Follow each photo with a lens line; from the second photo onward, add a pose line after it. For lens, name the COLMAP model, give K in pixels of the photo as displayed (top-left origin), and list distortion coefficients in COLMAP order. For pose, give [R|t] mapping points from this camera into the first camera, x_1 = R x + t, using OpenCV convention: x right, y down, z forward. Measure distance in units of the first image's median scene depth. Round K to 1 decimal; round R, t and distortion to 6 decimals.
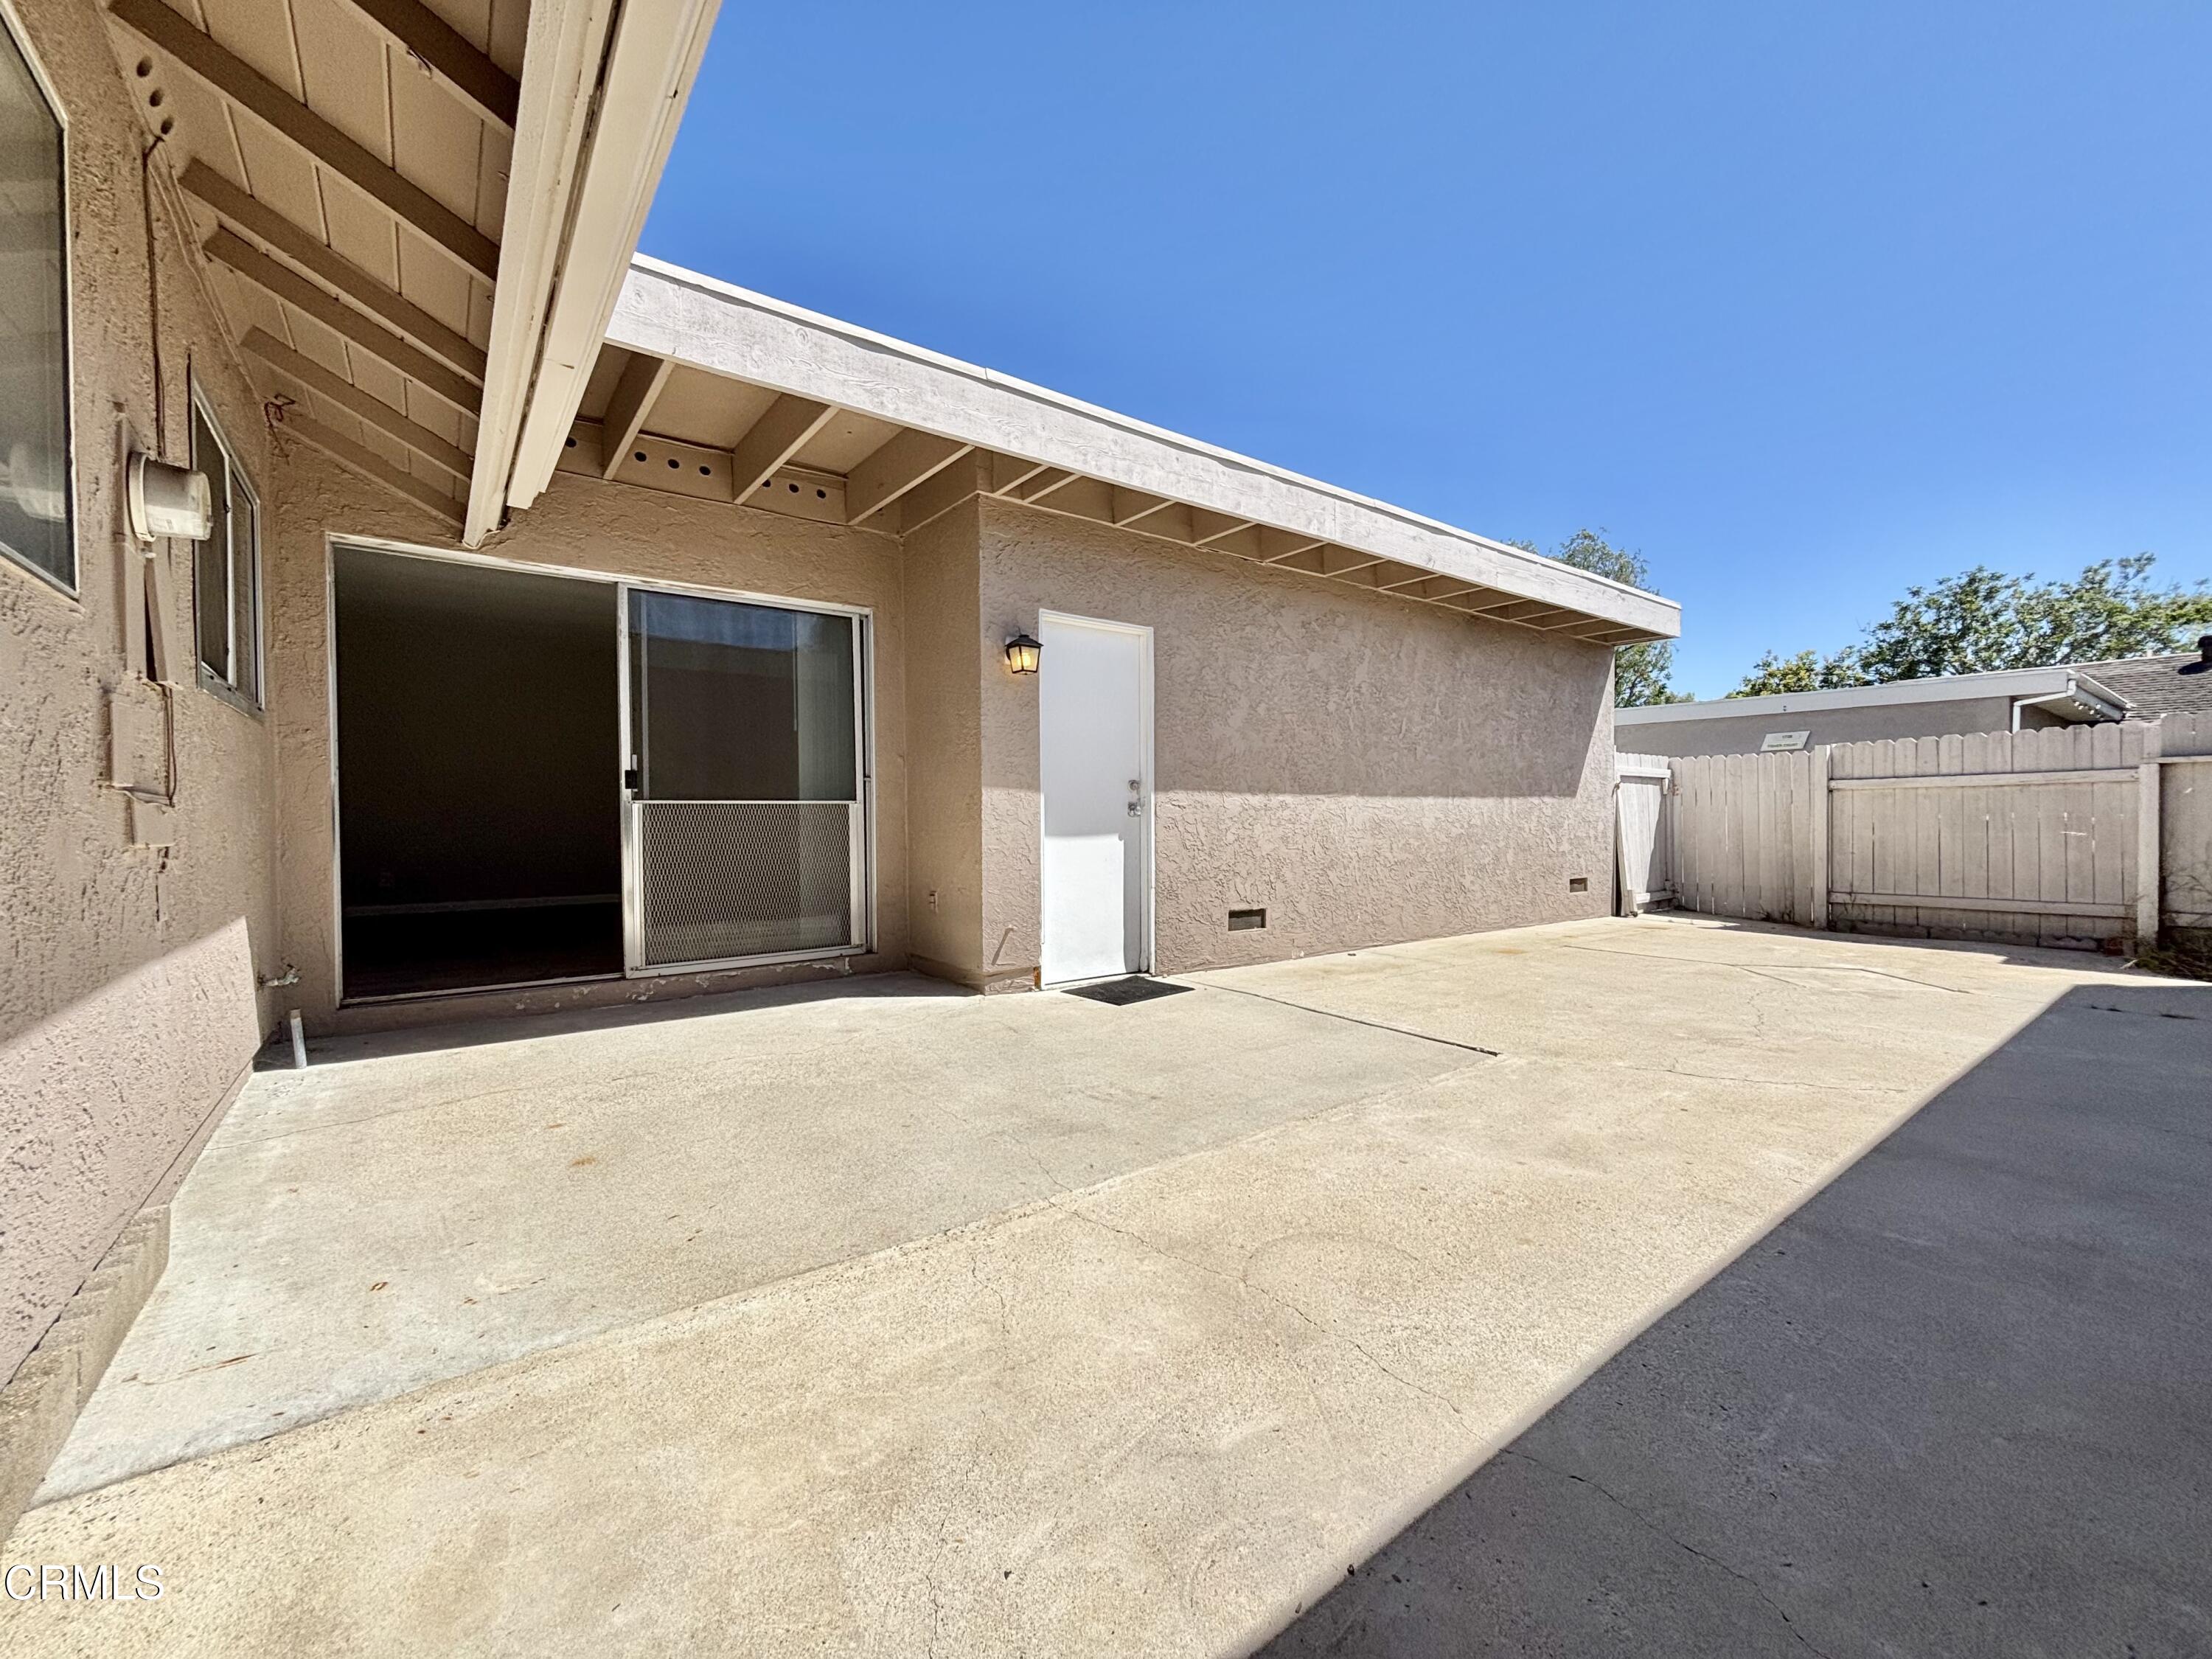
lens RADIAL K [[889.5, 0, 1106.7], [0, 889.5, 834.8], [0, 0, 1]] dist [0.017626, -0.006390]
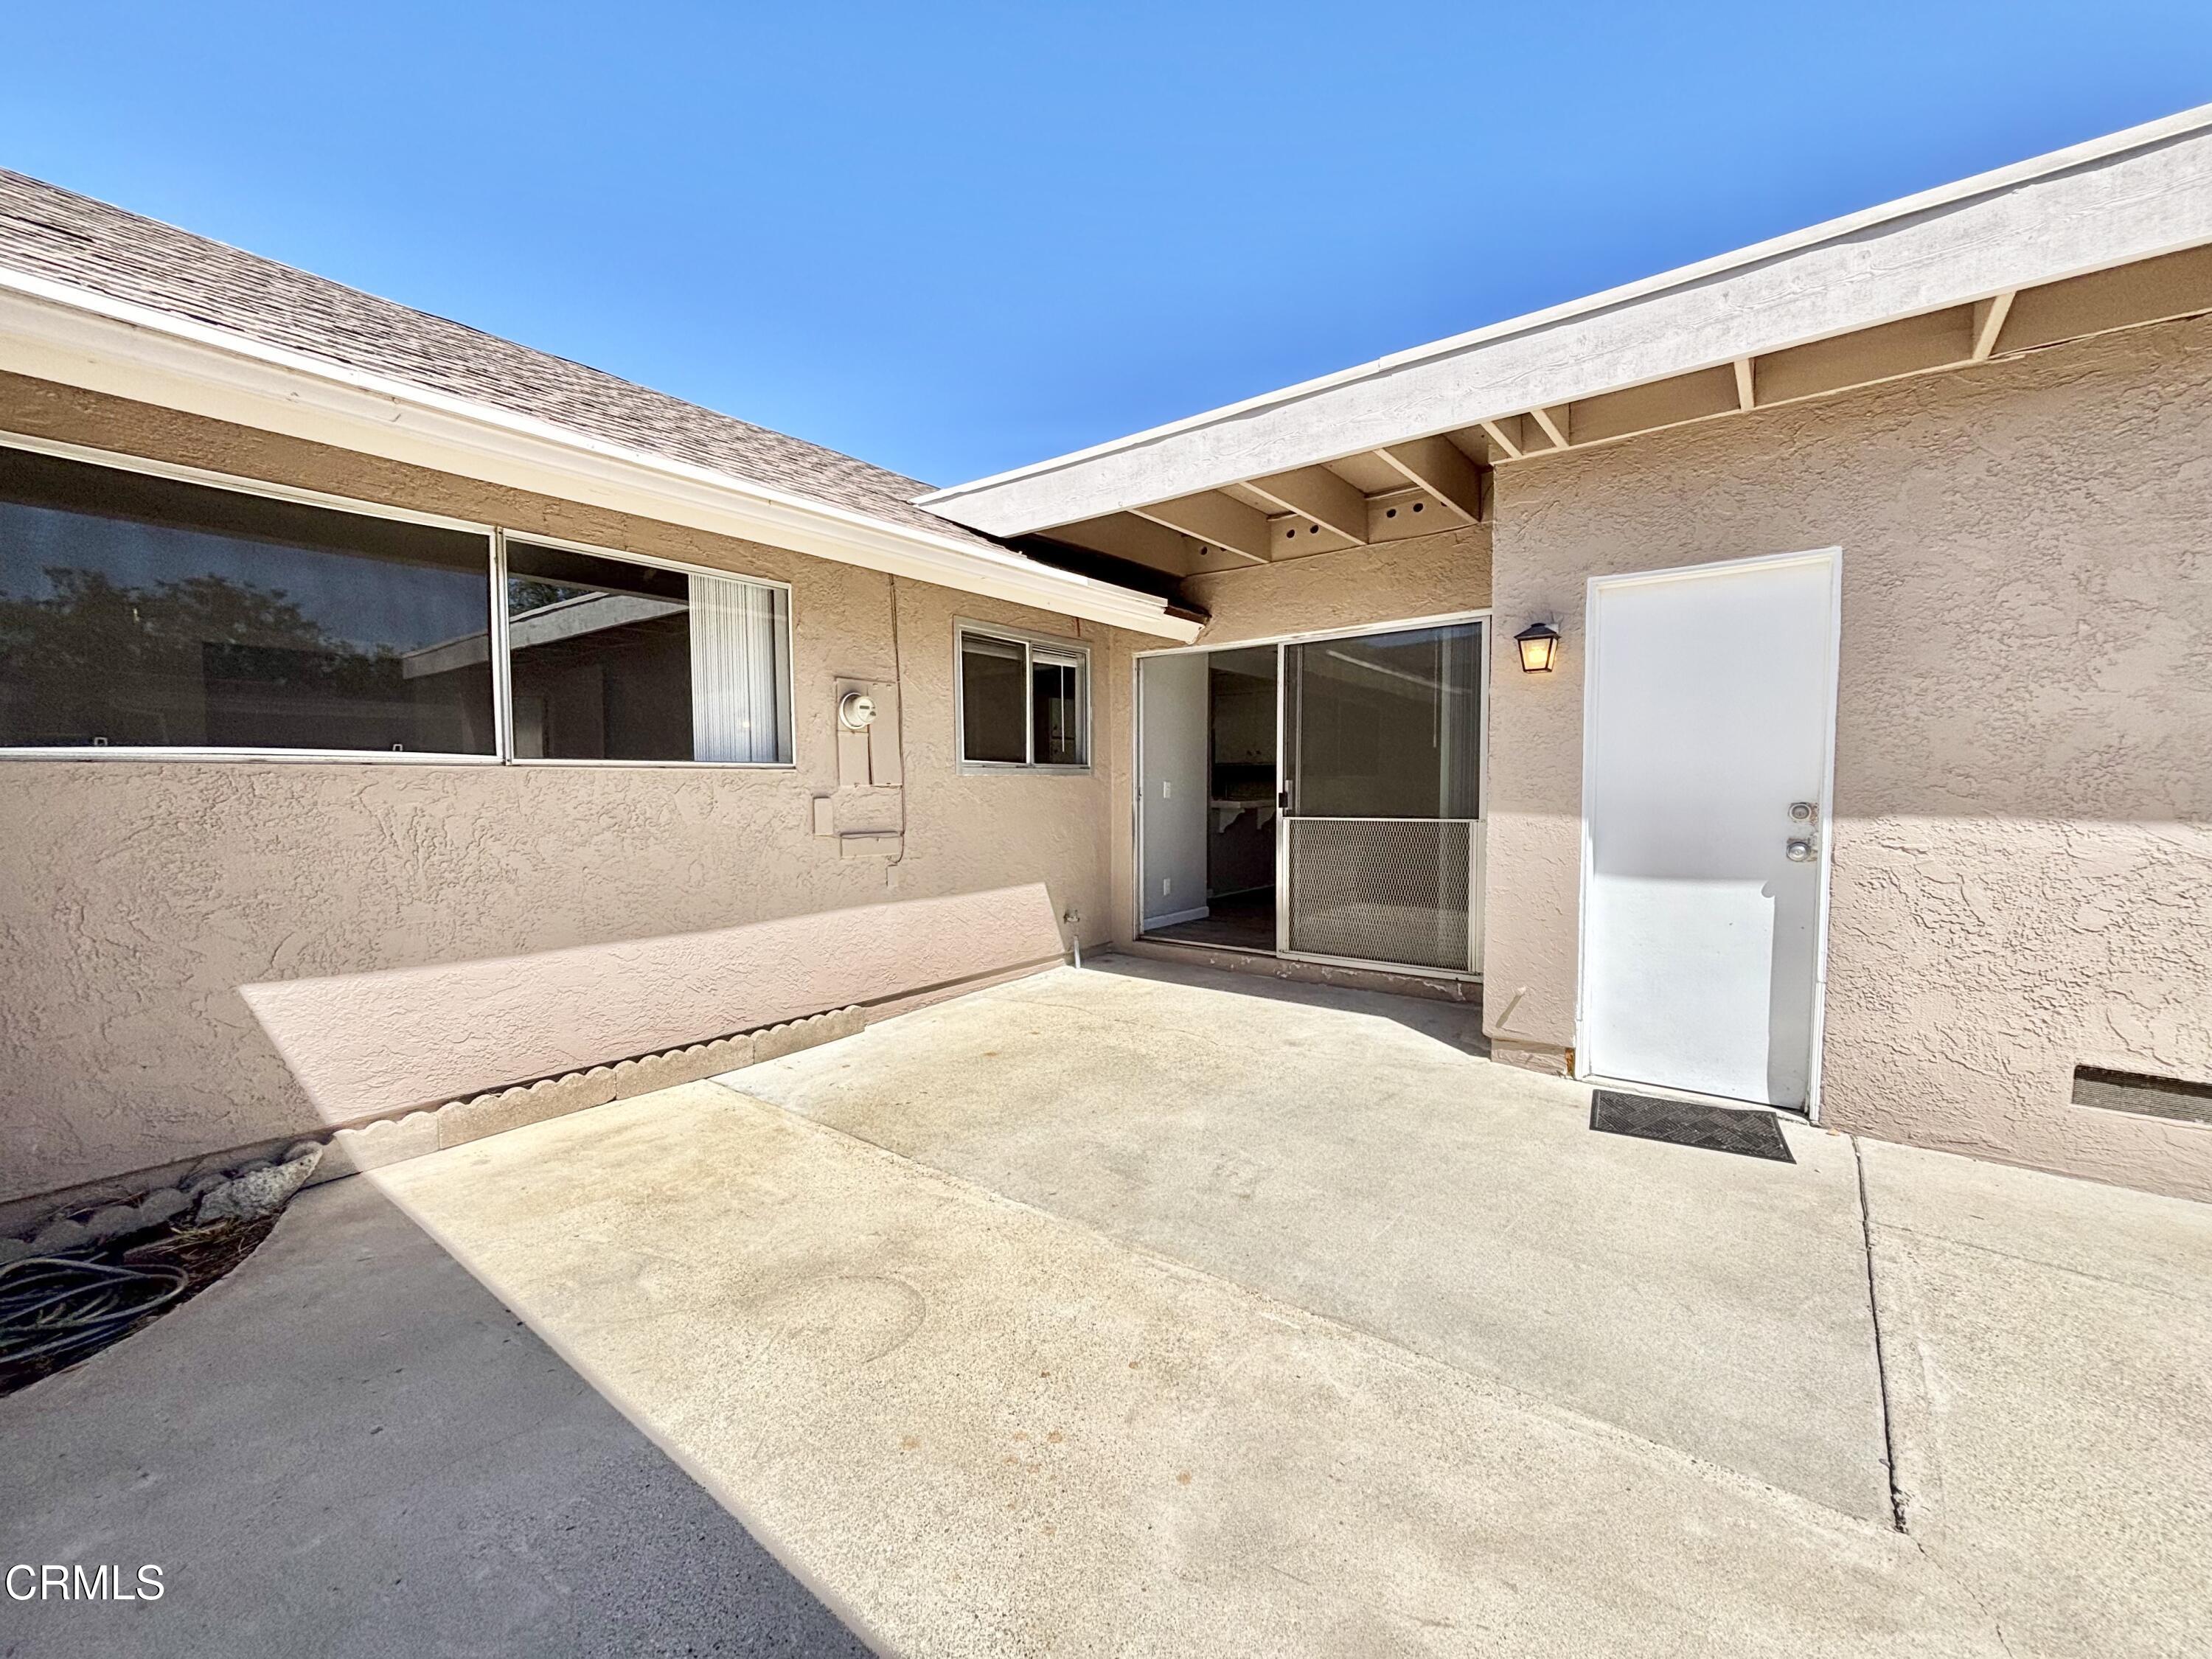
lens RADIAL K [[889.5, 0, 1106.7], [0, 889.5, 834.8], [0, 0, 1]] dist [0.017626, -0.006390]
pose [[0.264815, 0.059070, -0.962488, 0.809627], [-0.011923, 0.998246, 0.057985, -0.111711], [0.964226, -0.003880, 0.265055, 0.589103]]
